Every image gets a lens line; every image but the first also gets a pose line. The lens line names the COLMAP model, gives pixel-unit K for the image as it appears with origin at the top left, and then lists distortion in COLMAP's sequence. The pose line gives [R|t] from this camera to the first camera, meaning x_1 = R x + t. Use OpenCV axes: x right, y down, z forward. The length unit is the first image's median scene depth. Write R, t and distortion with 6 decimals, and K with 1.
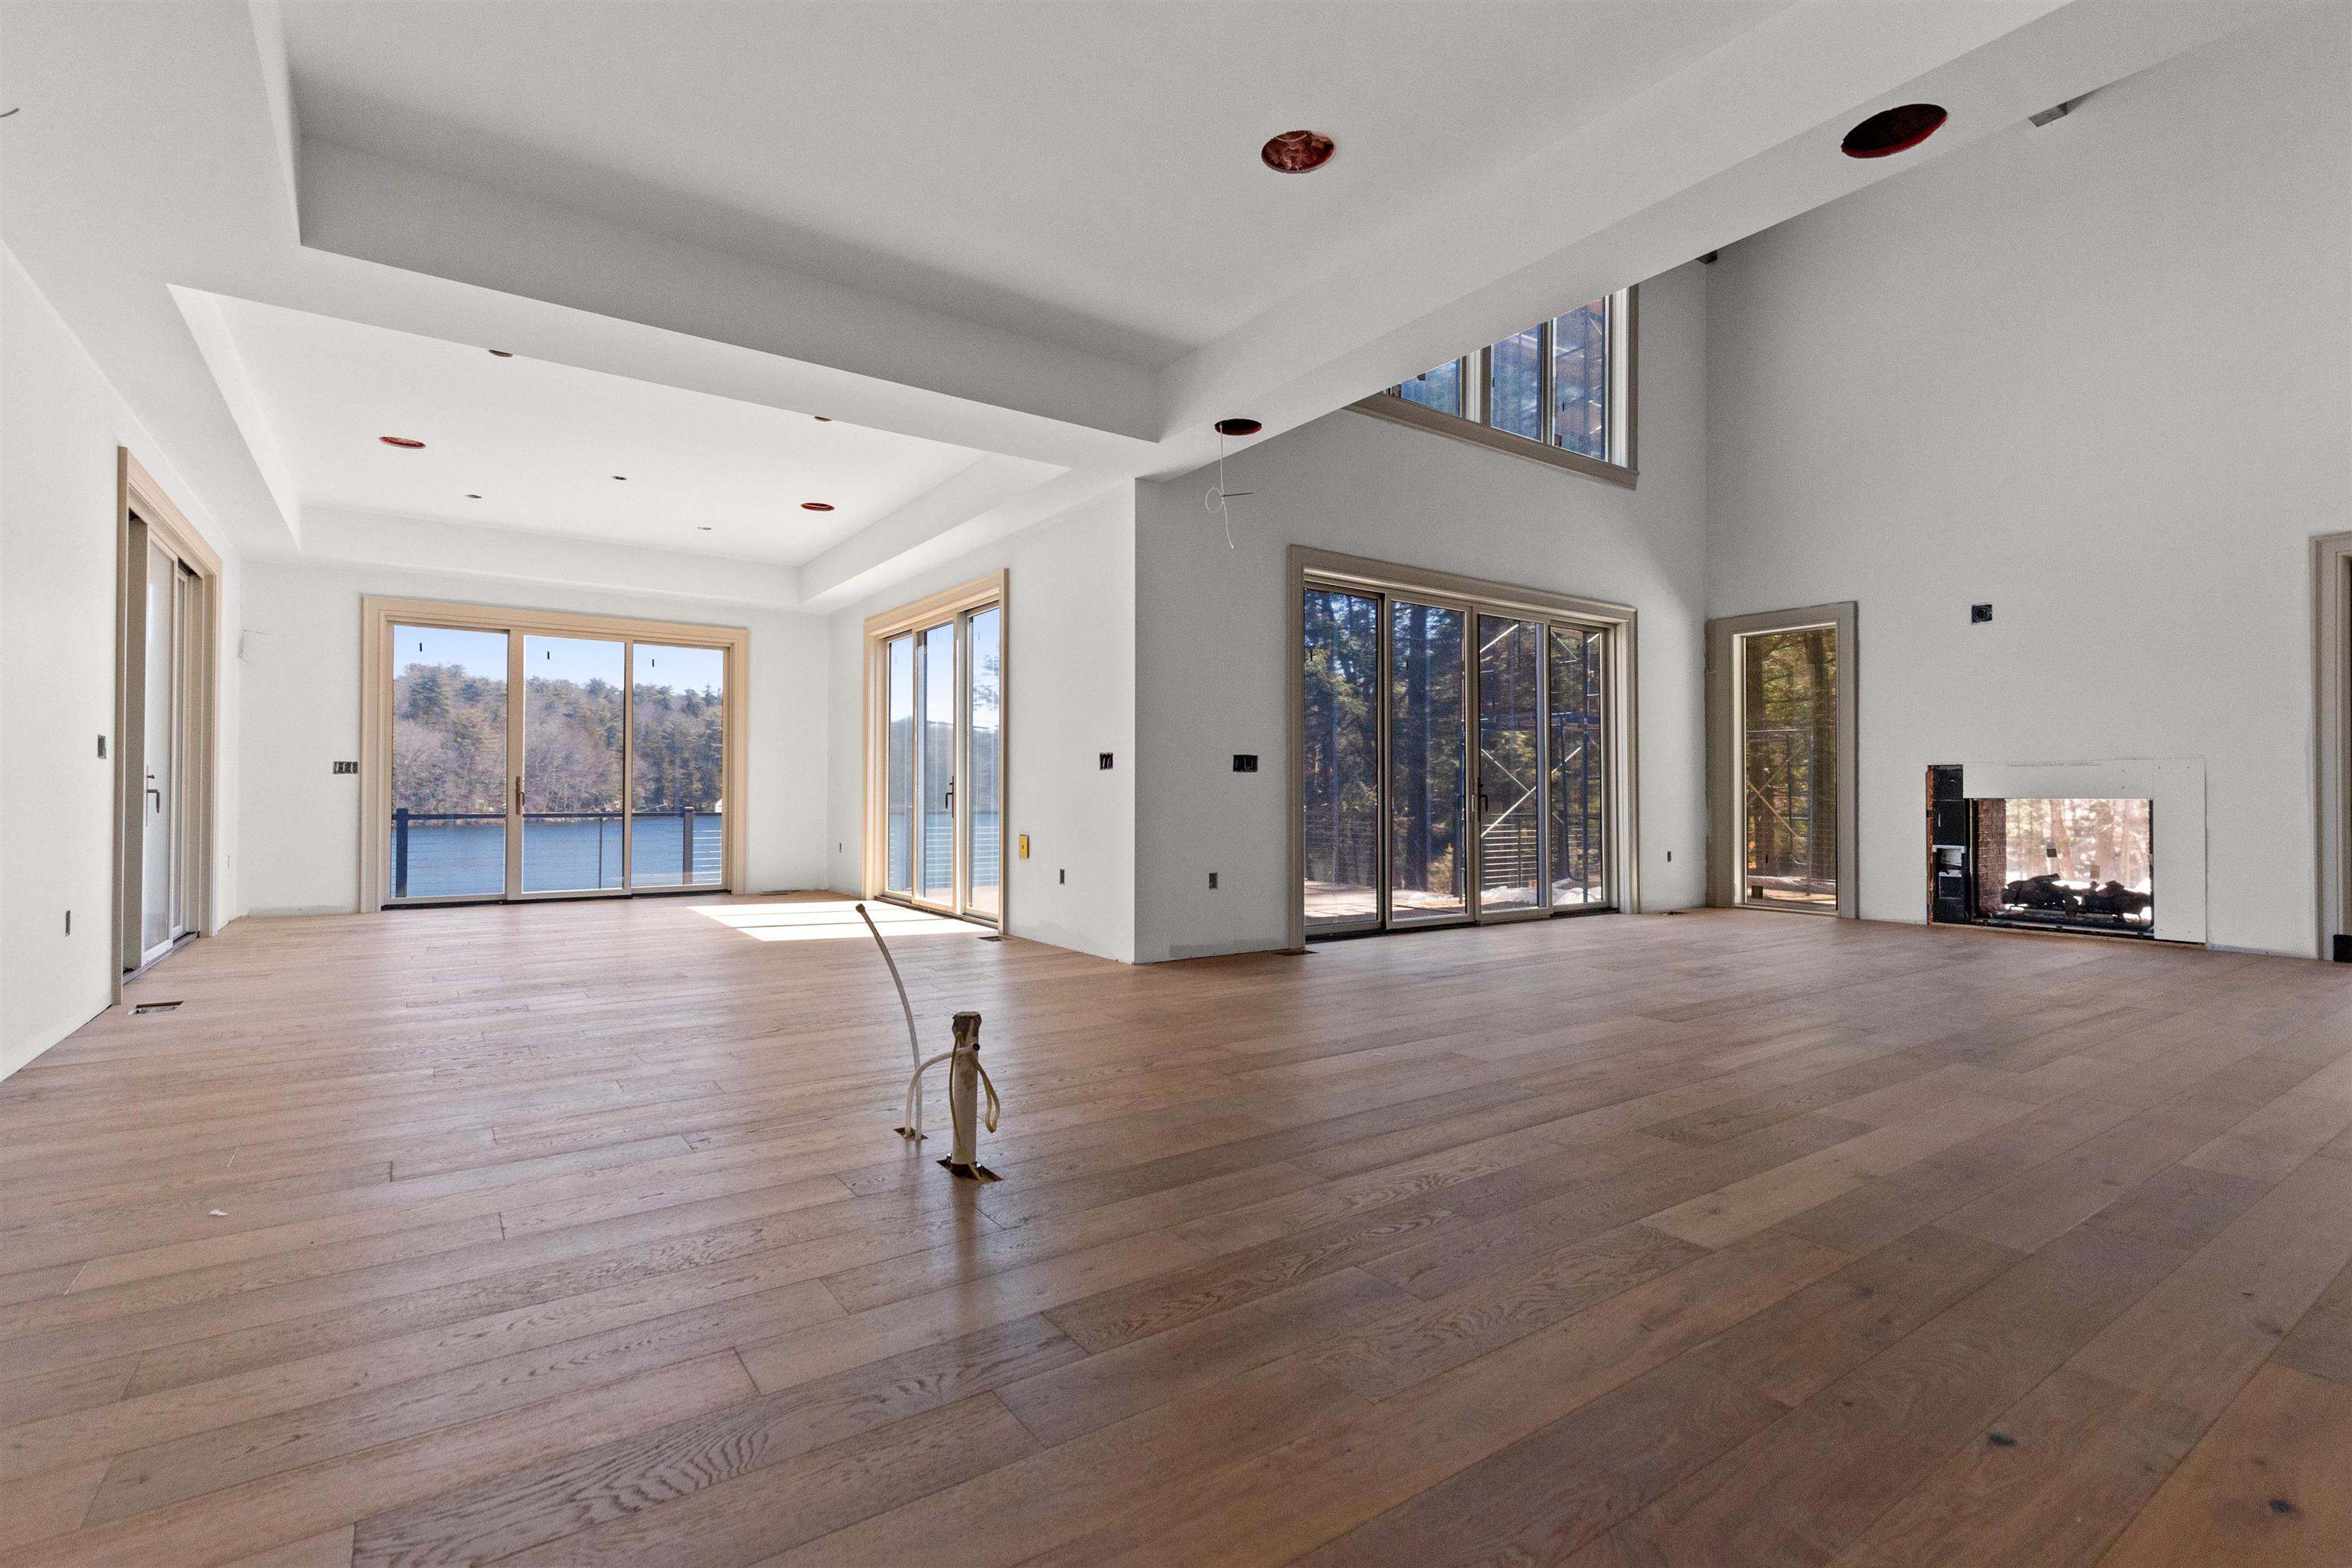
lens RADIAL K [[1059.1, 0, 1174.6], [0, 1059.1, 779.4], [0, 0, 1]] dist [0.001854, 0.000287]
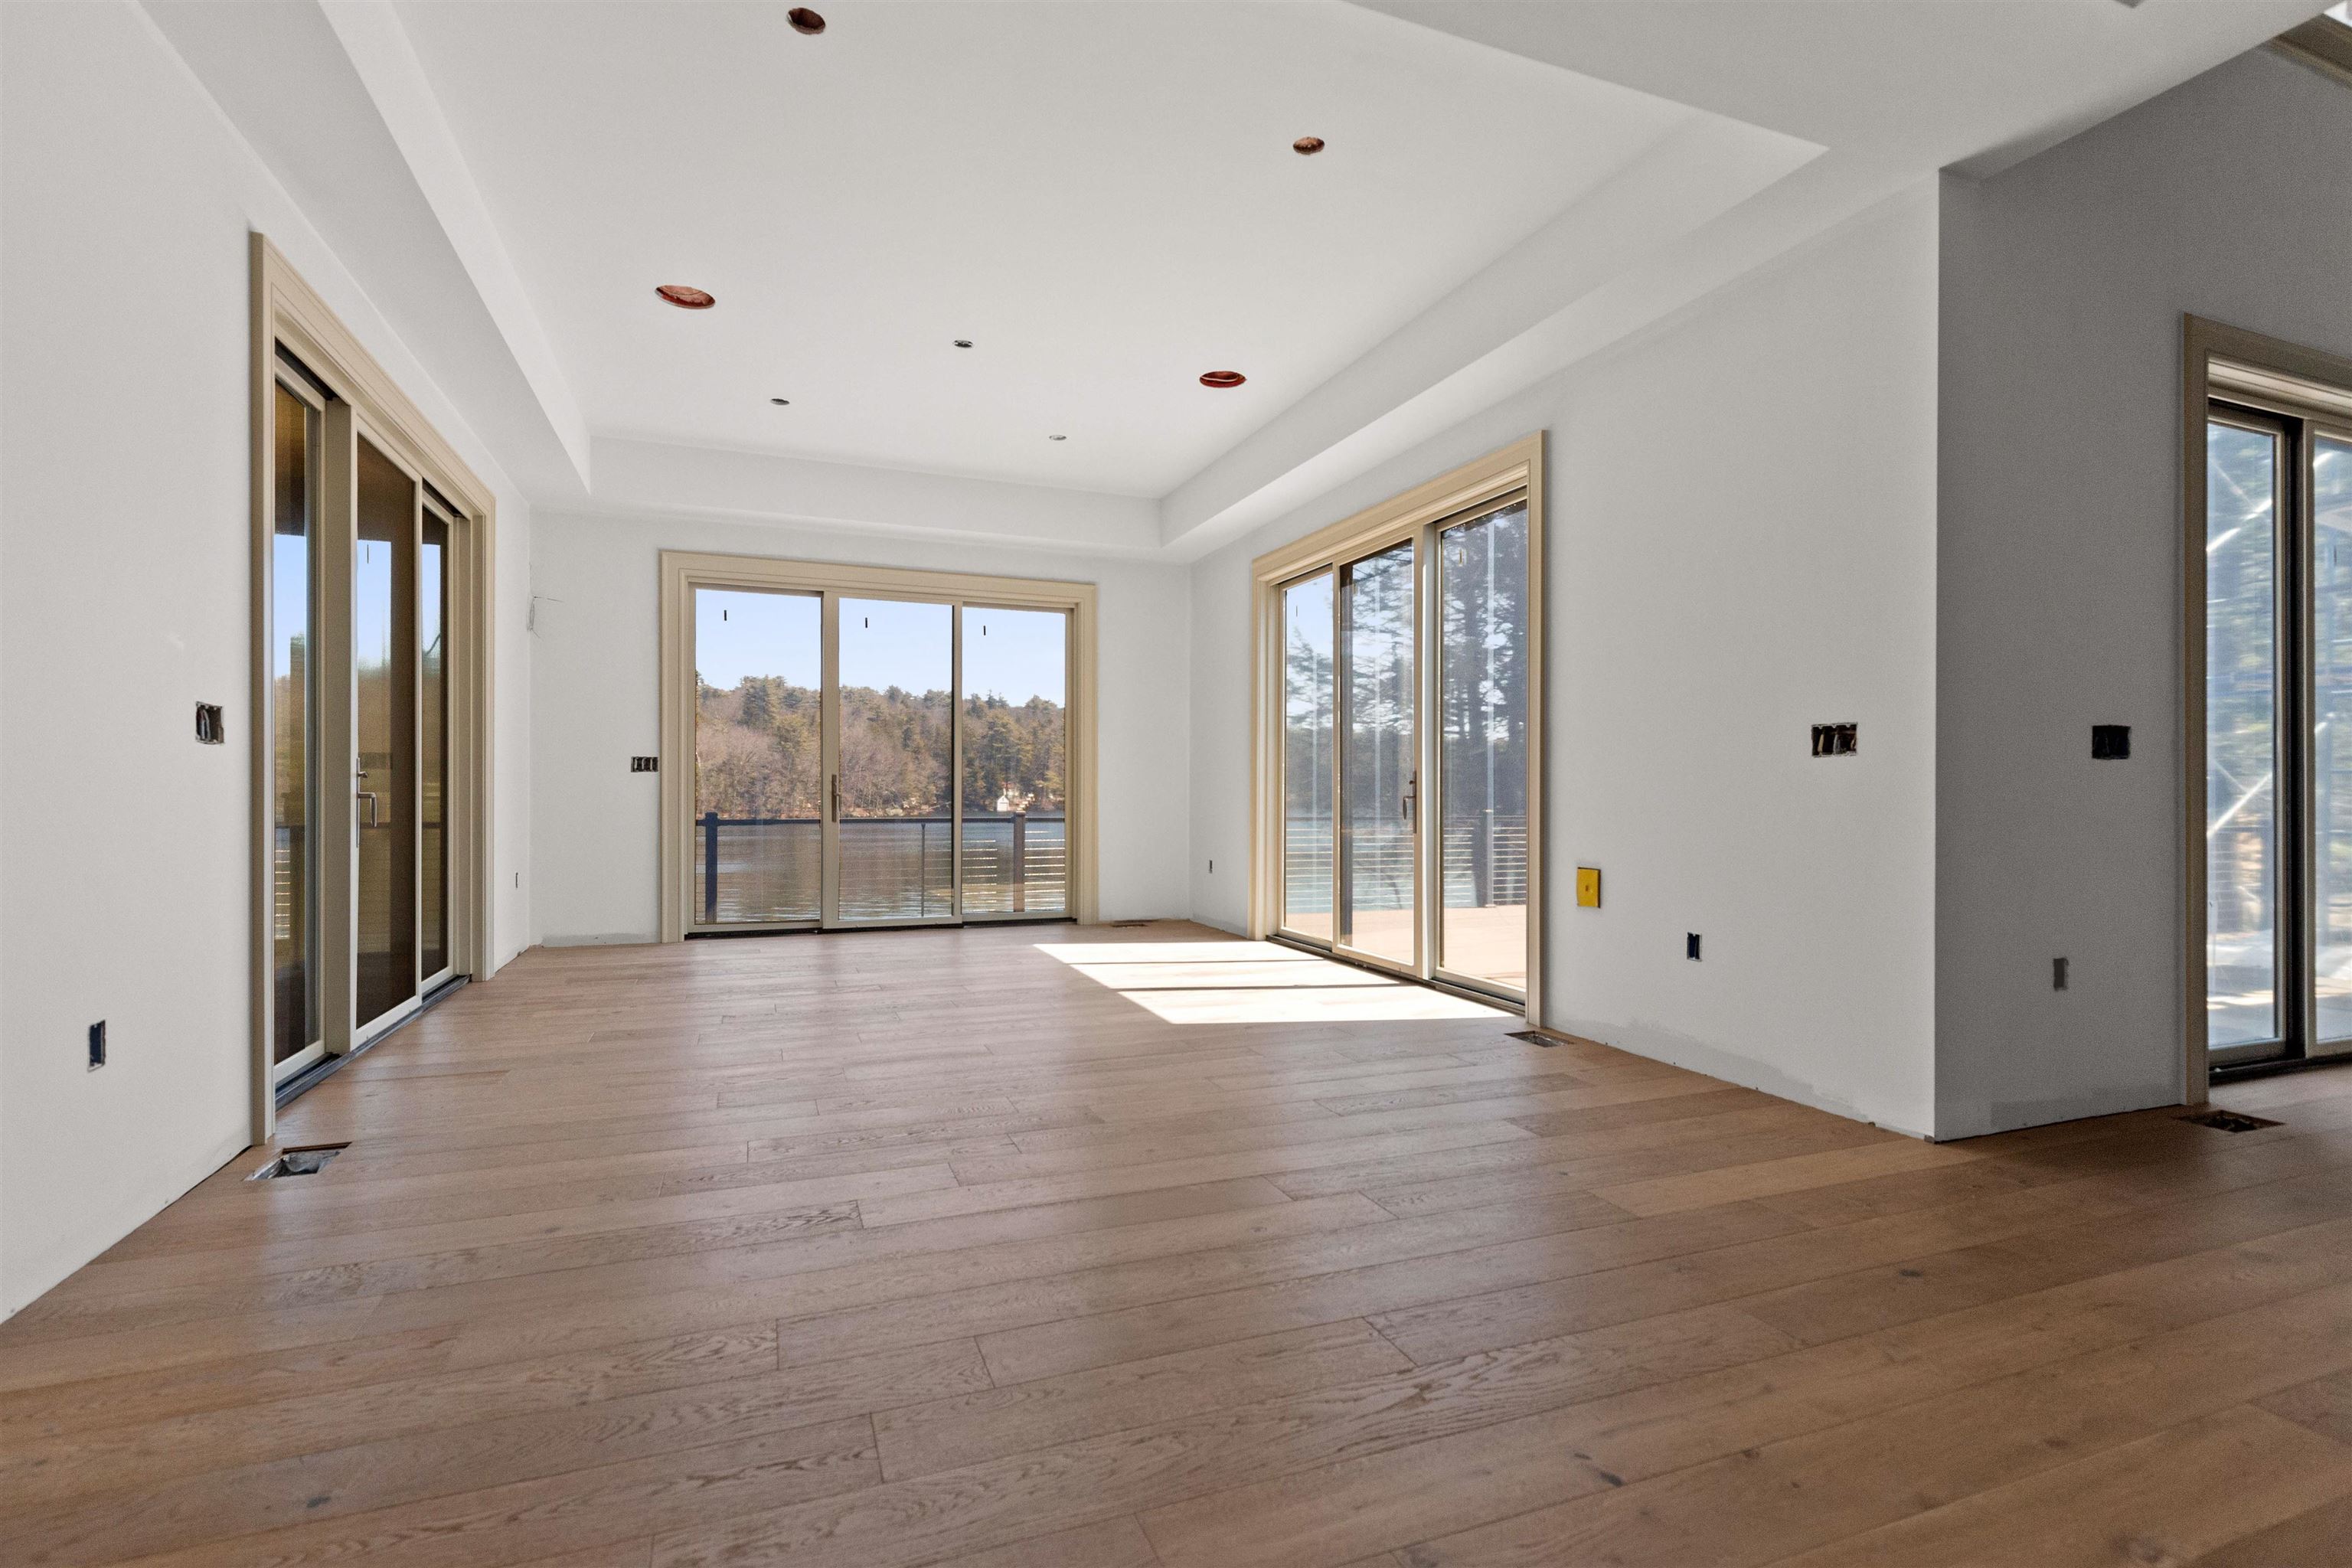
lens RADIAL K [[1071.1, 0, 1176.0], [0, 1071.1, 784.0], [0, 0, 1]] dist [-0.001063, -0.000361]
pose [[0.970752, -0.002011, -0.240078, -0.223984], [0.003637, 0.999973, 0.006333, 0.000075], [0.240058, -0.007021, 0.970733, 0.355831]]
